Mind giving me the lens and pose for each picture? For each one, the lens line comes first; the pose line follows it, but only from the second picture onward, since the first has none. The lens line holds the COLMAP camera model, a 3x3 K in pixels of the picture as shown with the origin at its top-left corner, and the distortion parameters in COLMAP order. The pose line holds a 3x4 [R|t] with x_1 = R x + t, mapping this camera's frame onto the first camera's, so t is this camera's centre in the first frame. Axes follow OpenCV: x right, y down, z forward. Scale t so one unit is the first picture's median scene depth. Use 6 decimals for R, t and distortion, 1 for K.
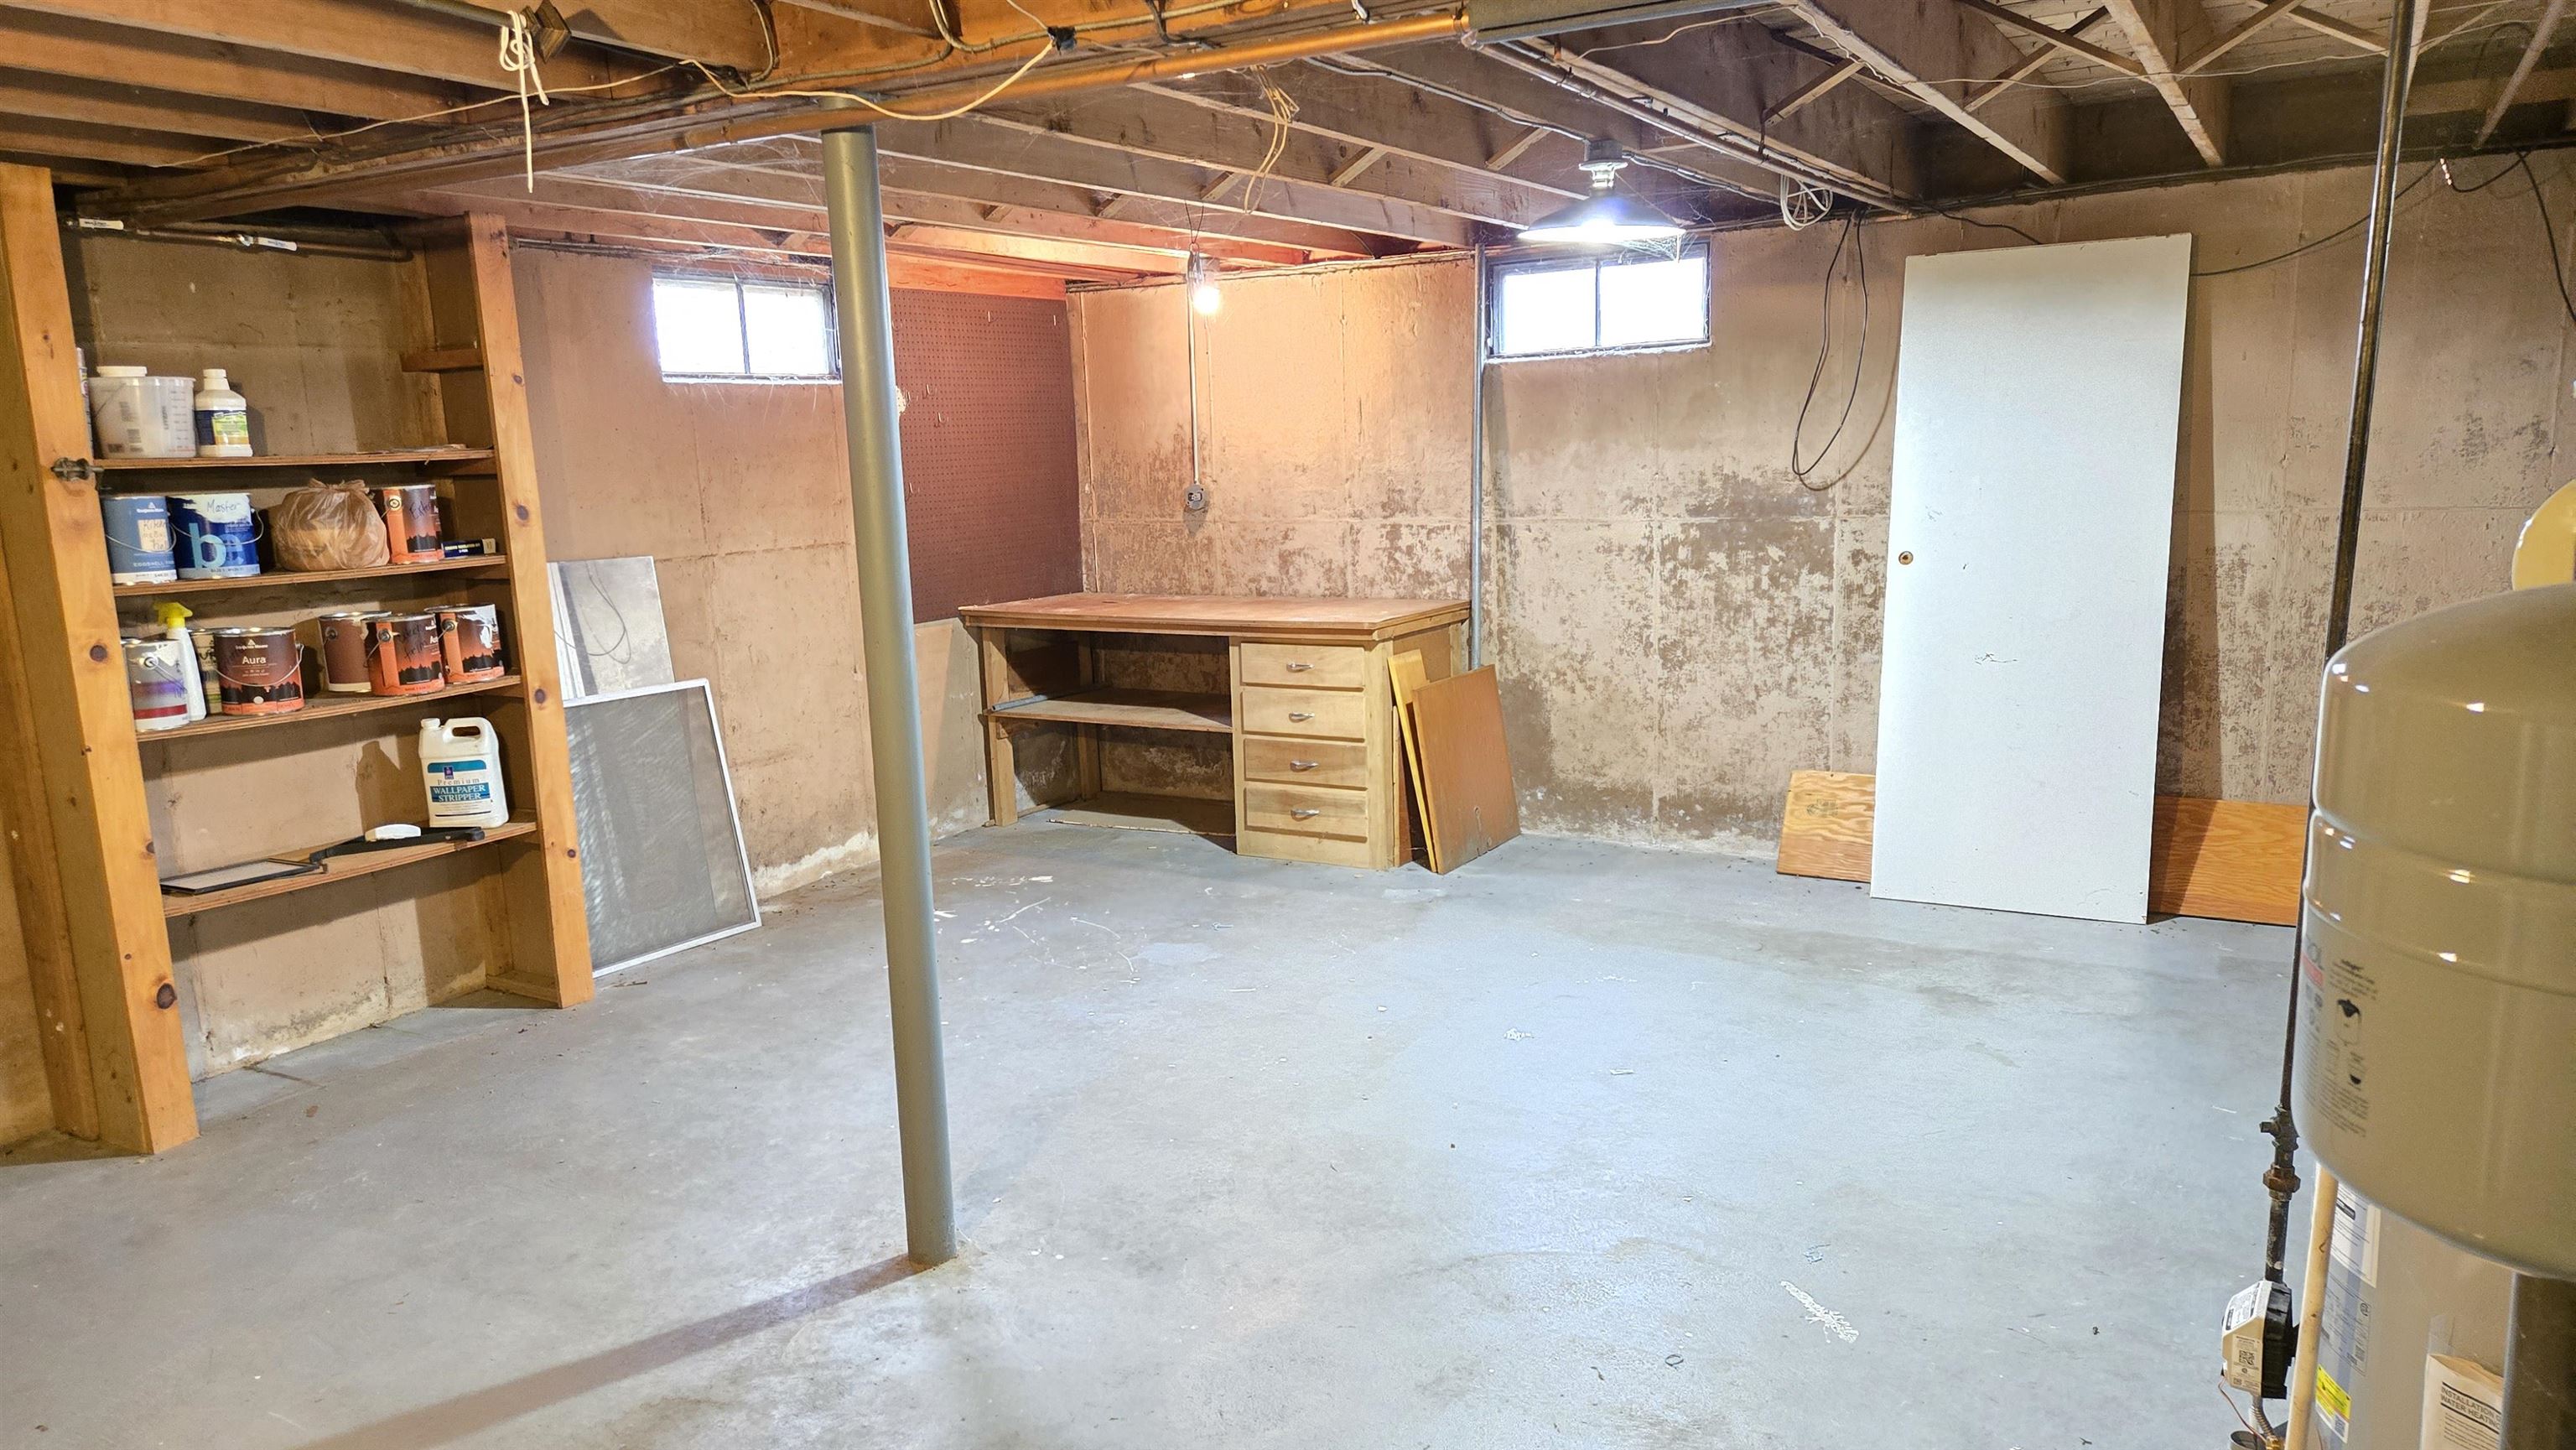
lens RADIAL K [[1707.1, 0, 1278.5], [0, 1707.1, 736.5], [0, 0, 1]] dist [0.082028, -0.037417]
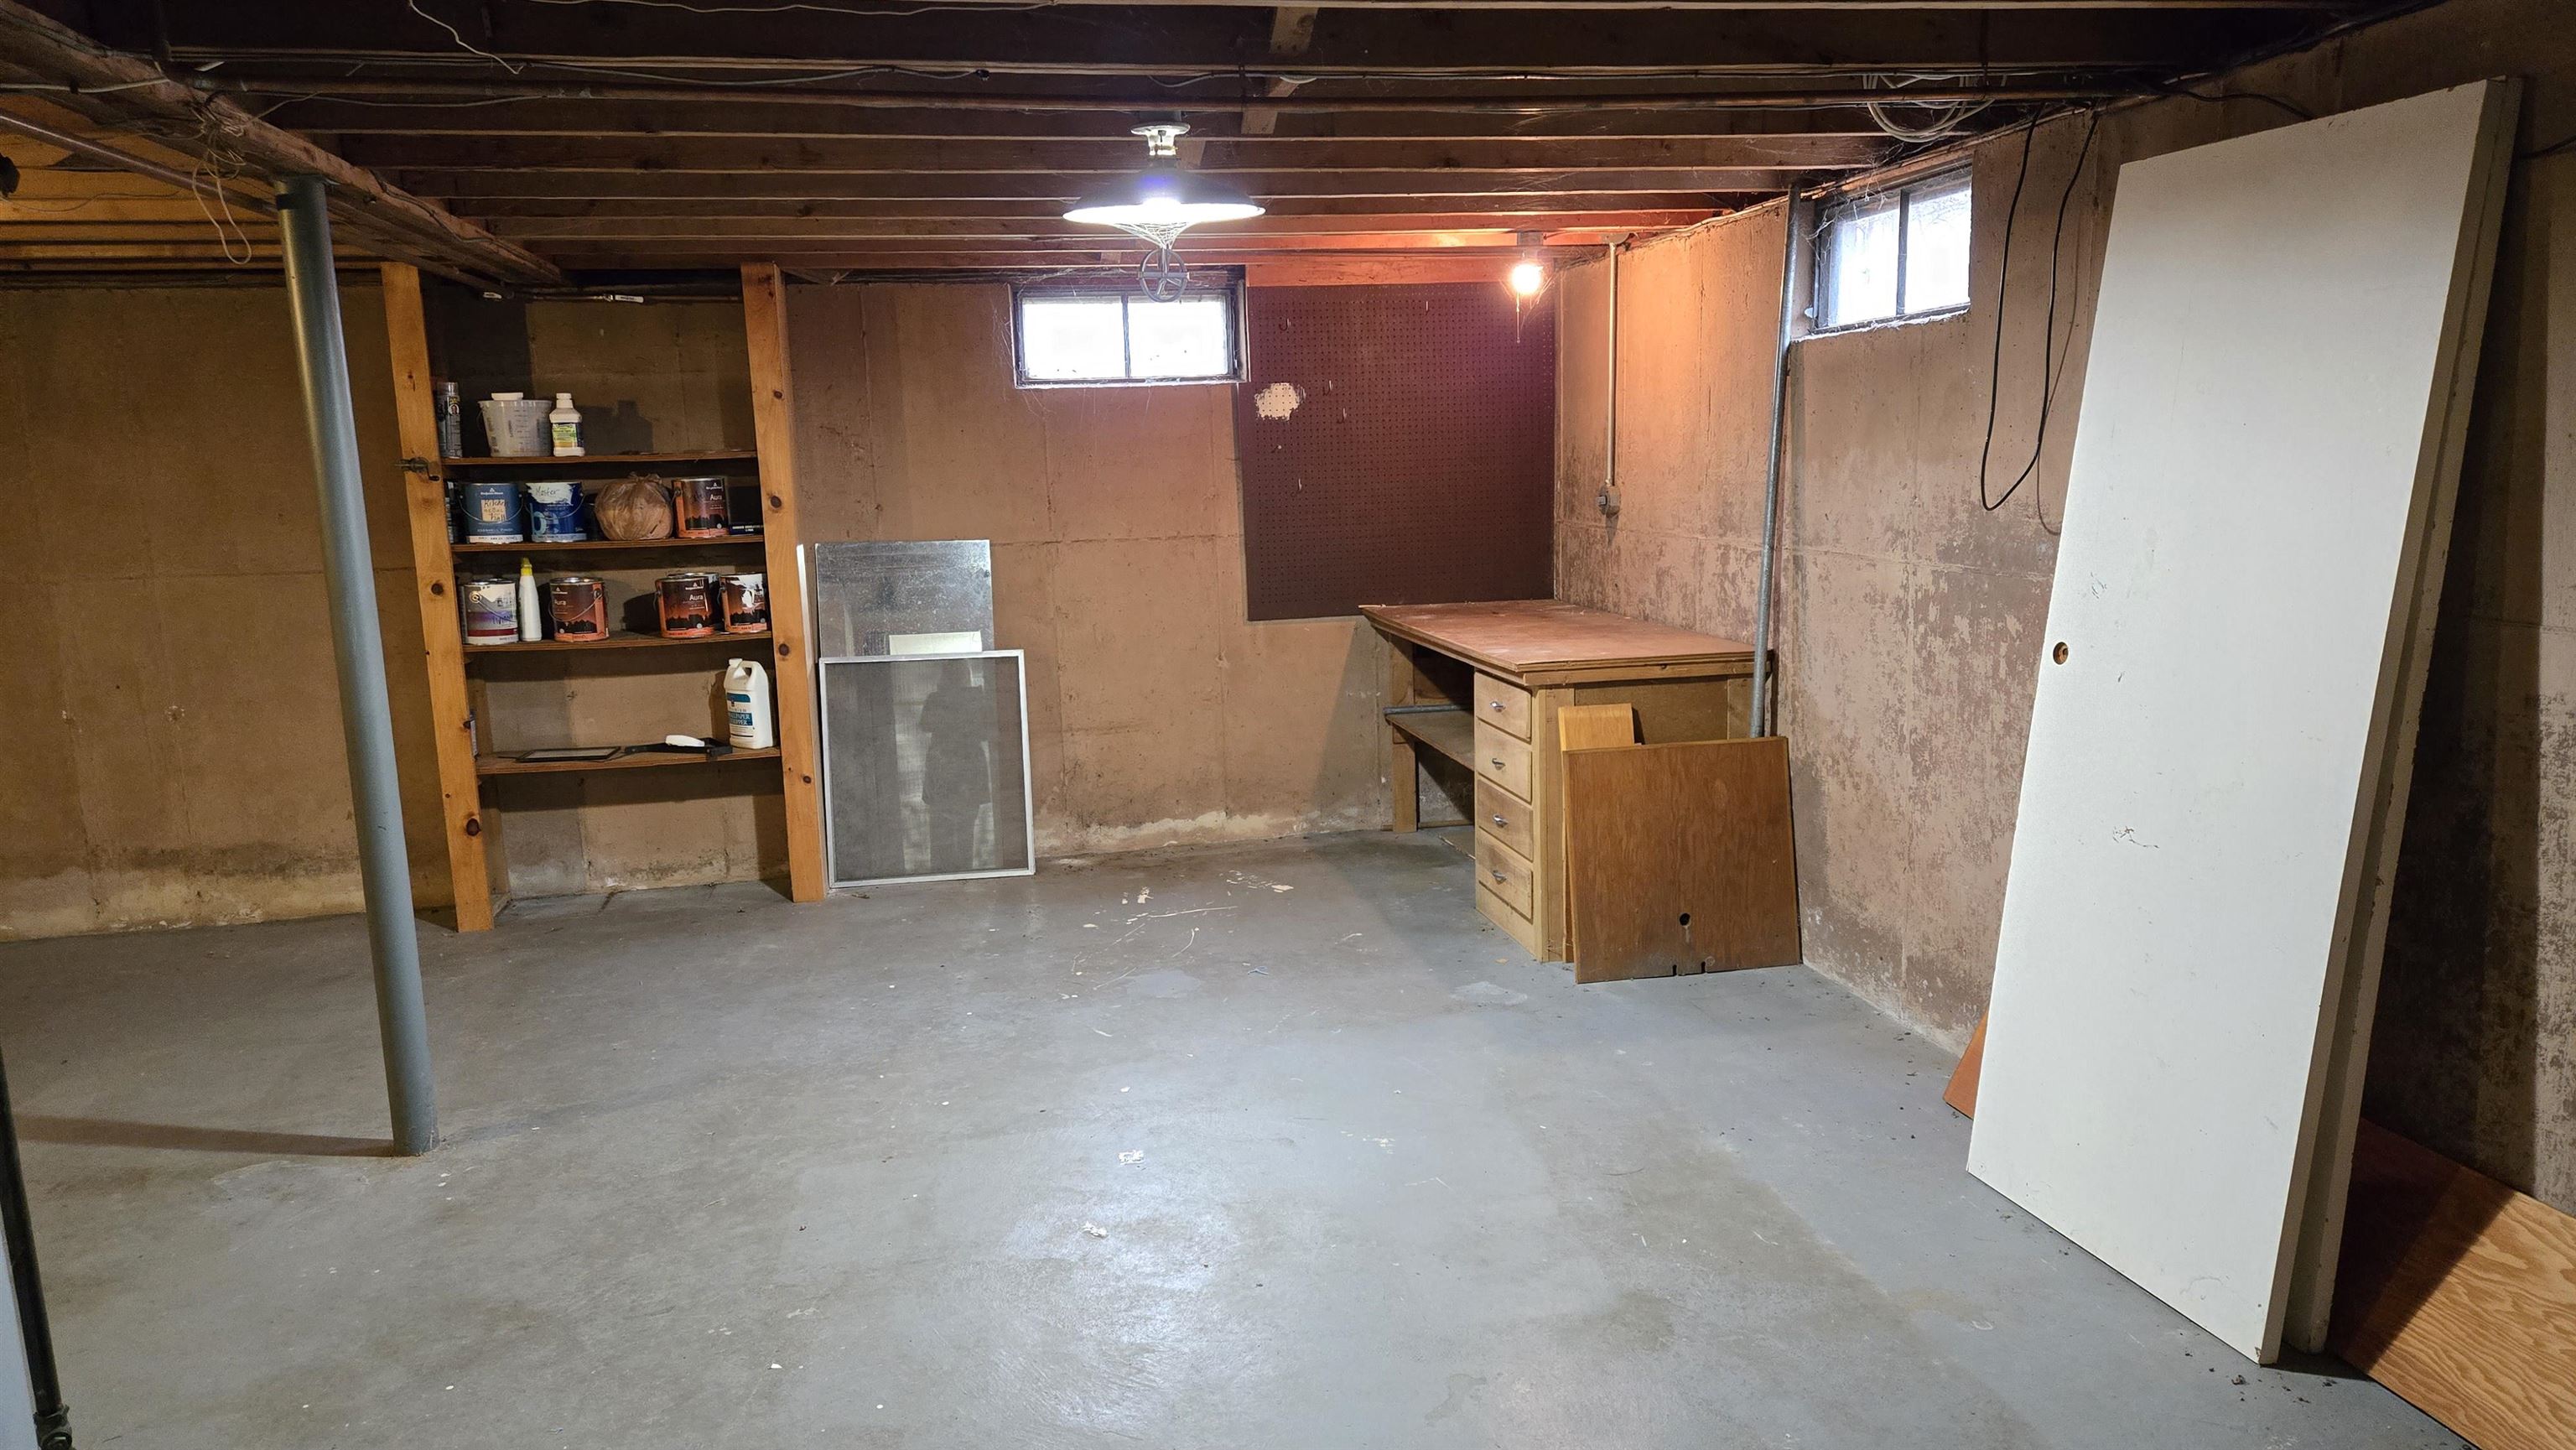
lens RADIAL K [[1707.1, 0, 1284.6], [0, 1707.1, 721.2], [0, 0, 1]] dist [0.082028, -0.037417]
pose [[0.673950, 0.132075, -0.726875, 0.575968], [-0.121677, 0.990298, 0.067122, -0.079335], [0.728688, 0.043208, 0.683481, 0.339352]]
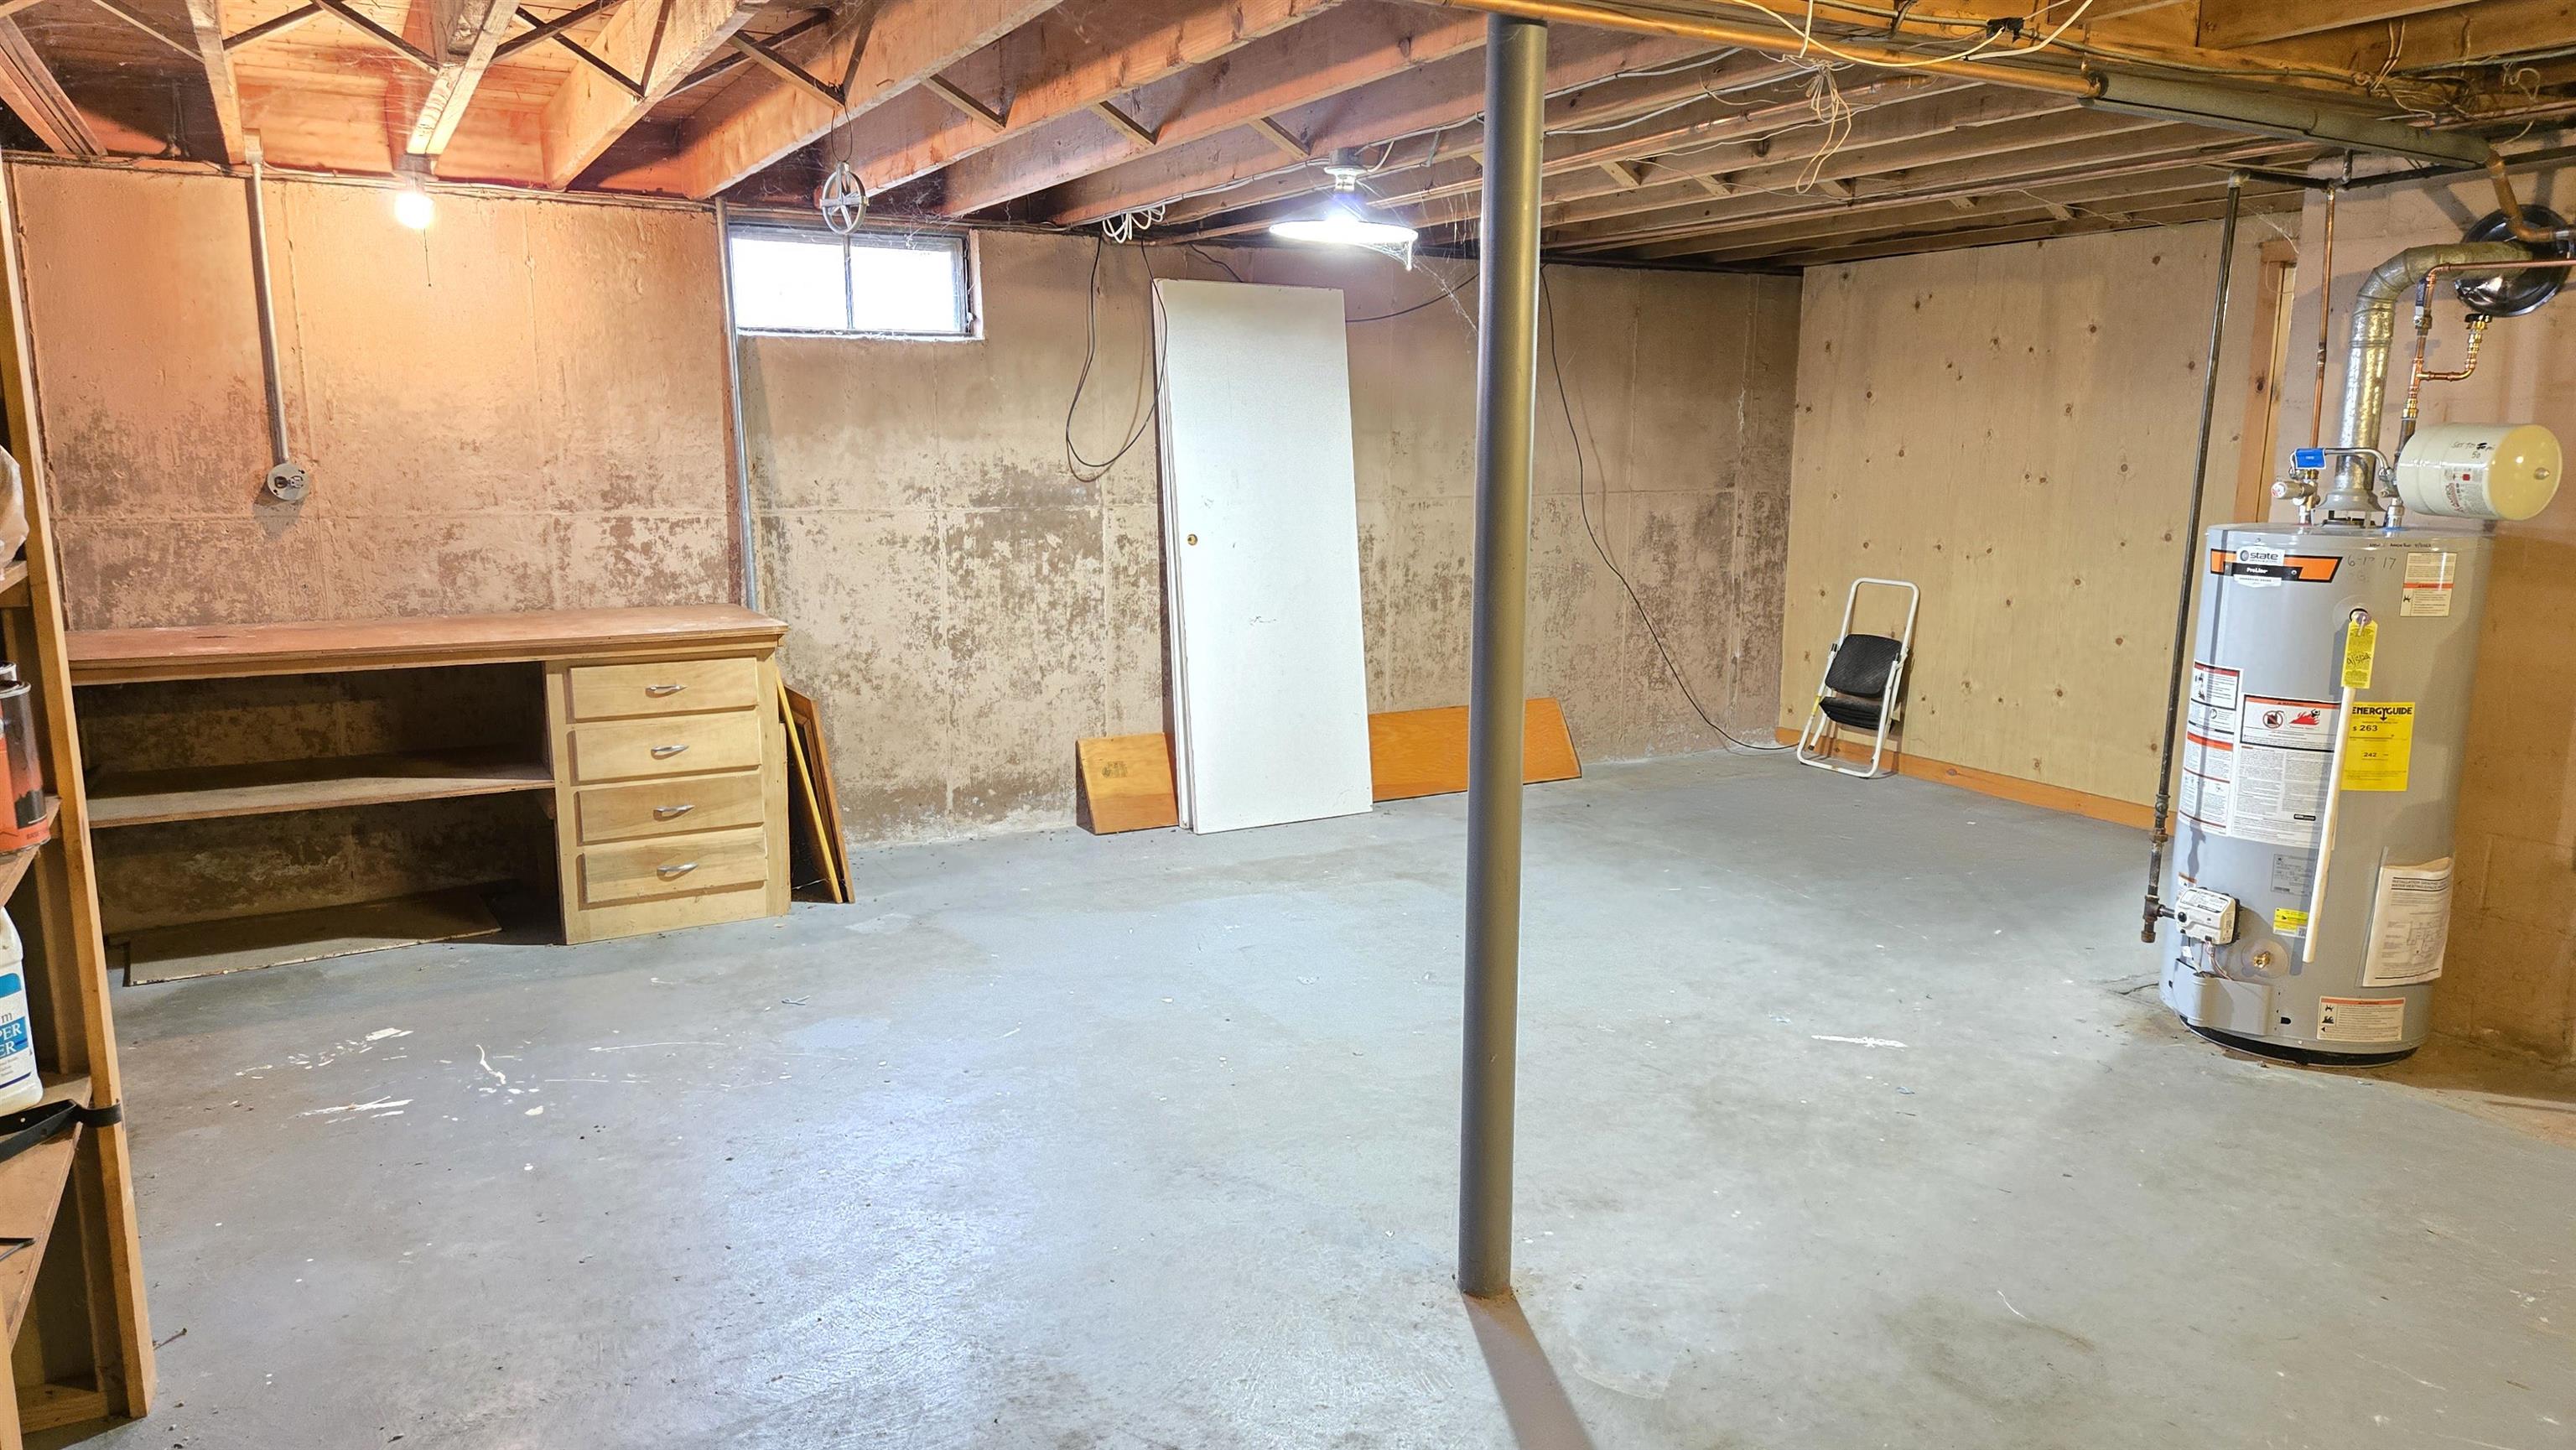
lens RADIAL K [[1707.1, 0, 1280.9], [0, 1707.1, 730.6], [0, 0, 1]] dist [0.082028, -0.037417]
pose [[0.497817, -0.112336, 0.859976, -0.558091], [0.132524, 0.989784, 0.052577, -0.026253], [-0.857097, 0.087794, 0.507619, 0.342628]]
